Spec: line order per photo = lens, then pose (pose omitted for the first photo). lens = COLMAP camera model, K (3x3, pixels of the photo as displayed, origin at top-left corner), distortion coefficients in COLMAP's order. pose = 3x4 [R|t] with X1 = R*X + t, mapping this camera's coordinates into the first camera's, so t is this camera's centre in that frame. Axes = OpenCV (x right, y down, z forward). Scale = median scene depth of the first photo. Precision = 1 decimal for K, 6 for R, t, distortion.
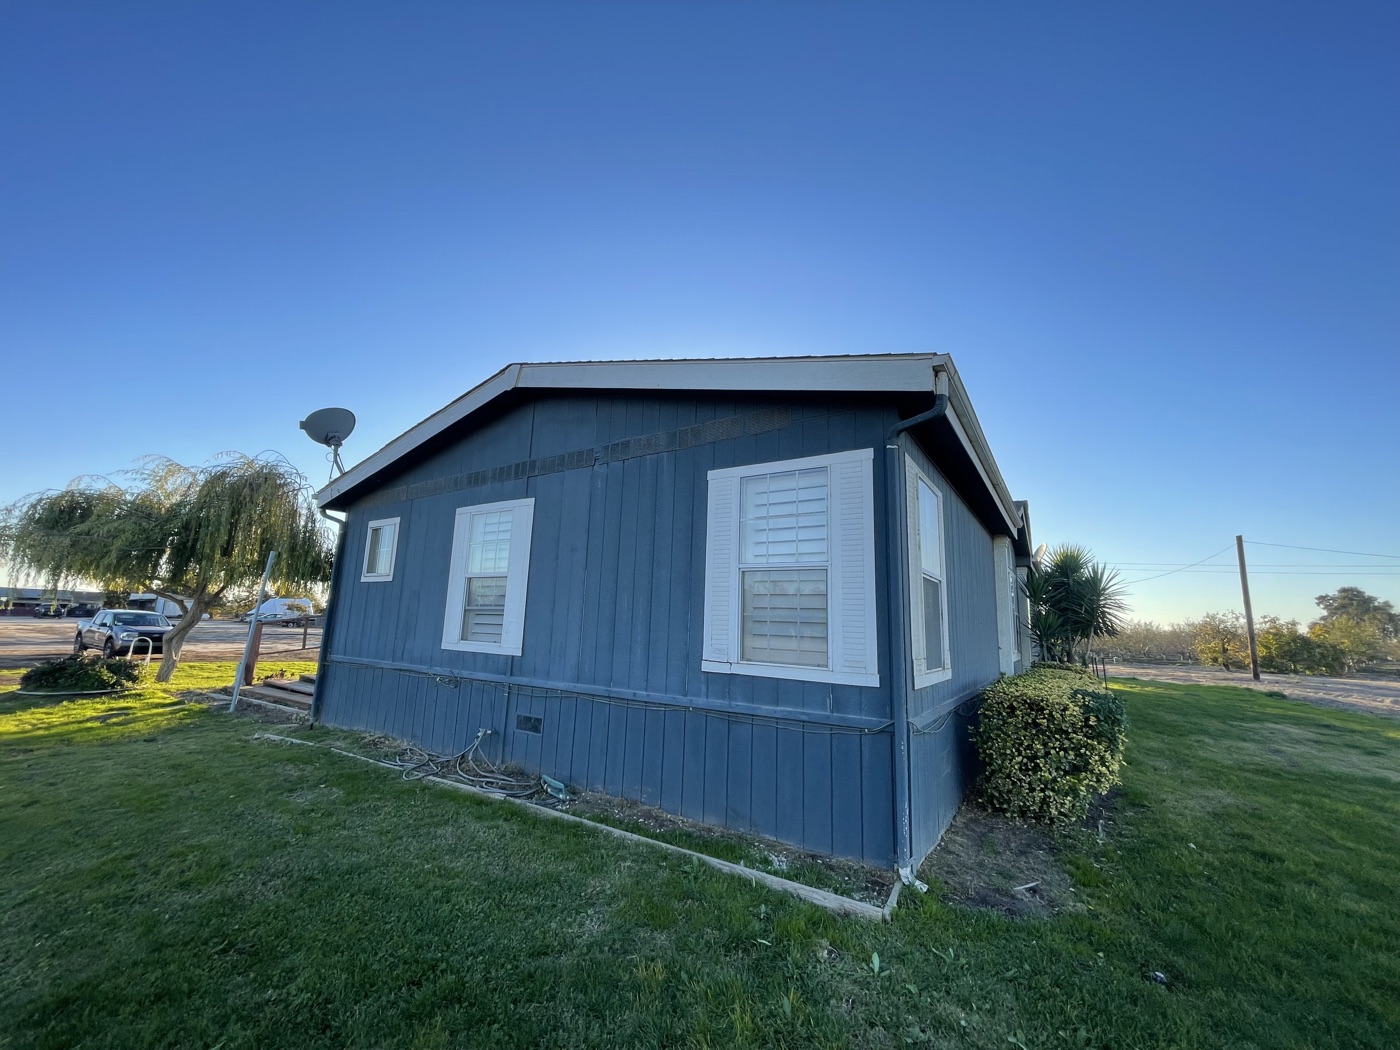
lens RADIAL K [[567.3, 0, 700.3], [0, 567.3, 527.8], [0, 0, 1]] dist [-0.008726, 0.003844]
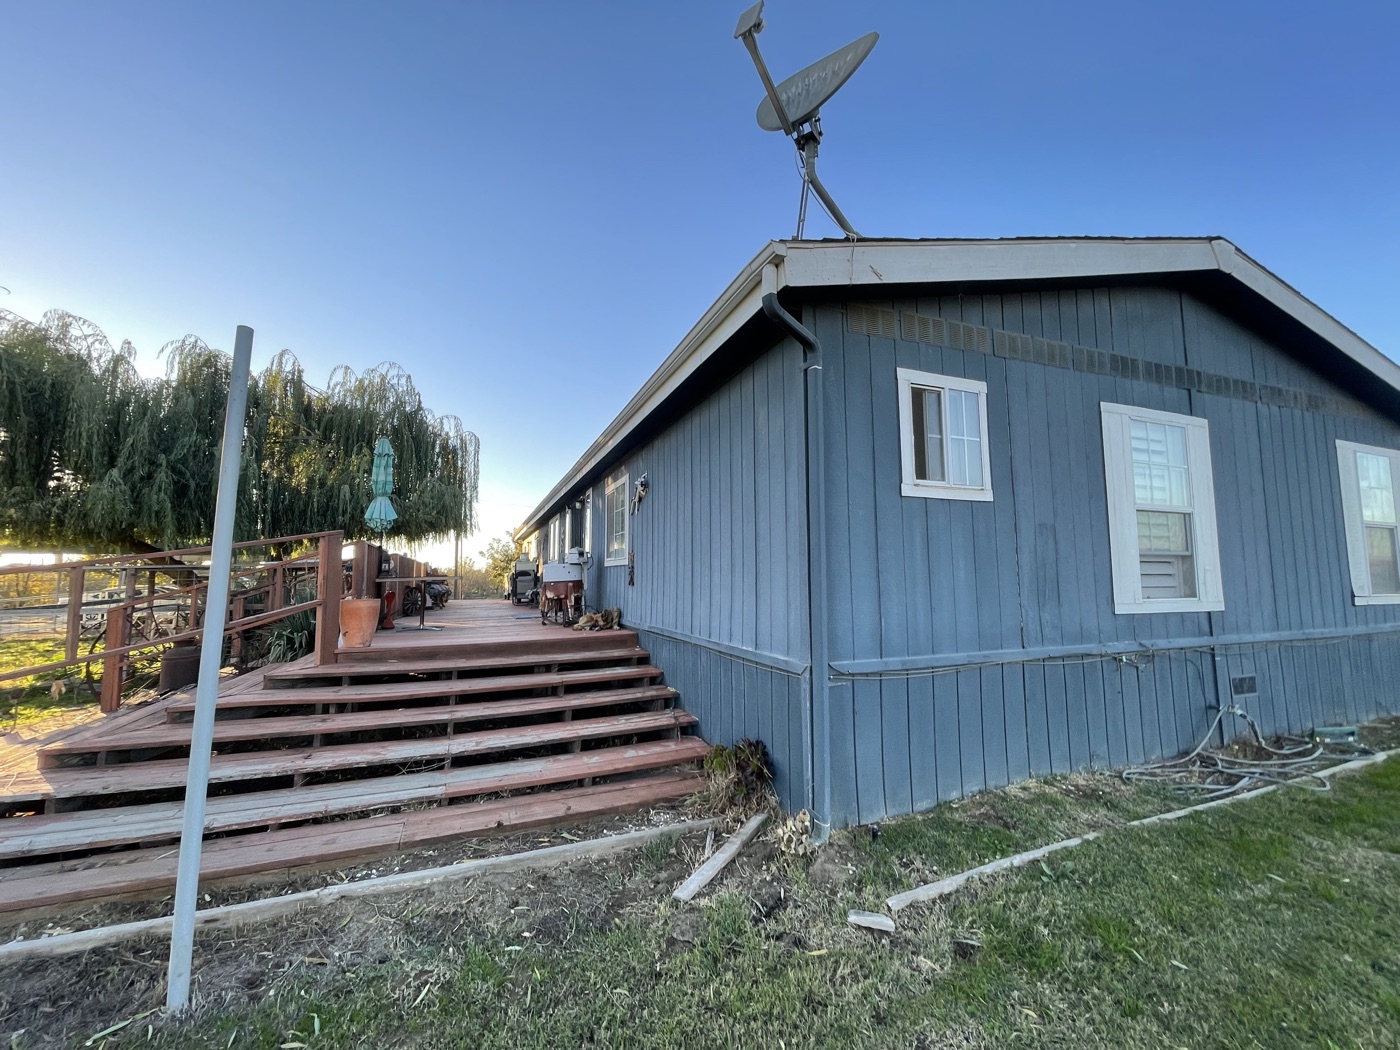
lens RADIAL K [[567.3, 0, 700.3], [0, 567.3, 527.8], [0, 0, 1]] dist [-0.008726, 0.003844]
pose [[0.578083, 0.041859, 0.814904, -1.364058], [-0.118227, 0.992442, 0.032891, 0.160901], [-0.807367, -0.115358, 0.578663, 1.095051]]
